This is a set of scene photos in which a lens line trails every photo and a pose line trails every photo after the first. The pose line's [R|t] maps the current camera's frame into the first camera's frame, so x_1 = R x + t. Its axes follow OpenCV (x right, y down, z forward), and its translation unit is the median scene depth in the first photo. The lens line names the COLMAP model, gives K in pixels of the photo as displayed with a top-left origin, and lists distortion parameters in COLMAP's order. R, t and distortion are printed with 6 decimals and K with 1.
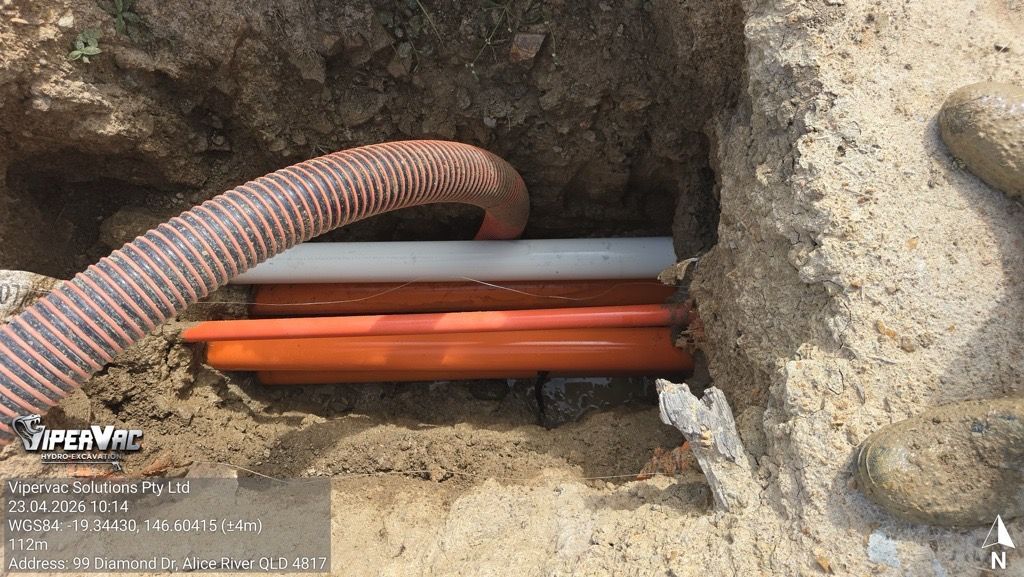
lens RADIAL K [[700.0, 0, 512.0], [0, 700.0, 287.7], [0, 0, 1]] dist [0.040715, -0.037614]
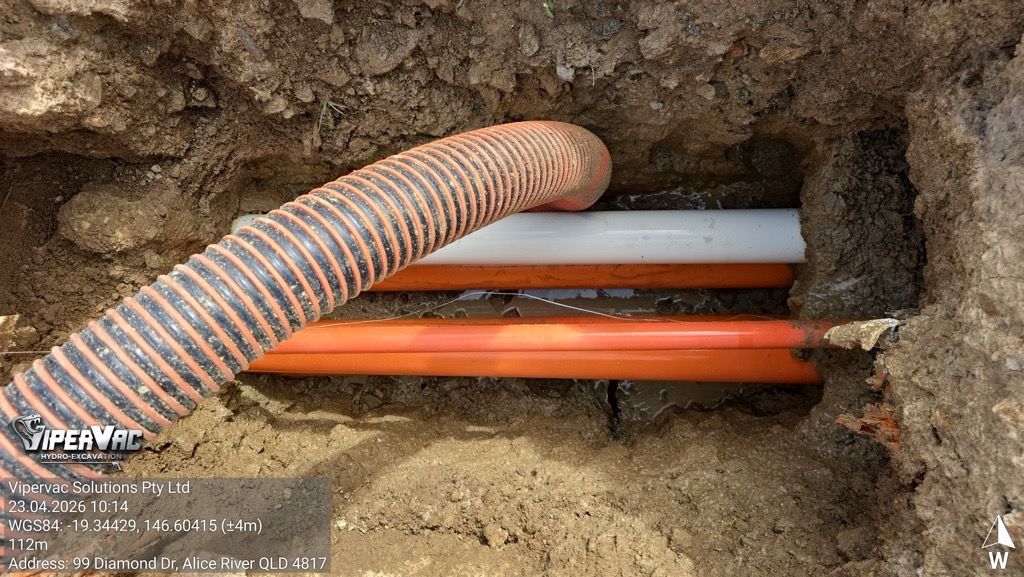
lens RADIAL K [[700.0, 0, 512.0], [0, 700.0, 287.7], [0, 0, 1]] dist [0.040715, -0.037614]
pose [[0.998965, 0.002880, -0.045402, -0.053221], [0.005251, 0.984023, 0.177963, -0.151132], [0.045189, -0.178017, 0.982989, 0.261503]]
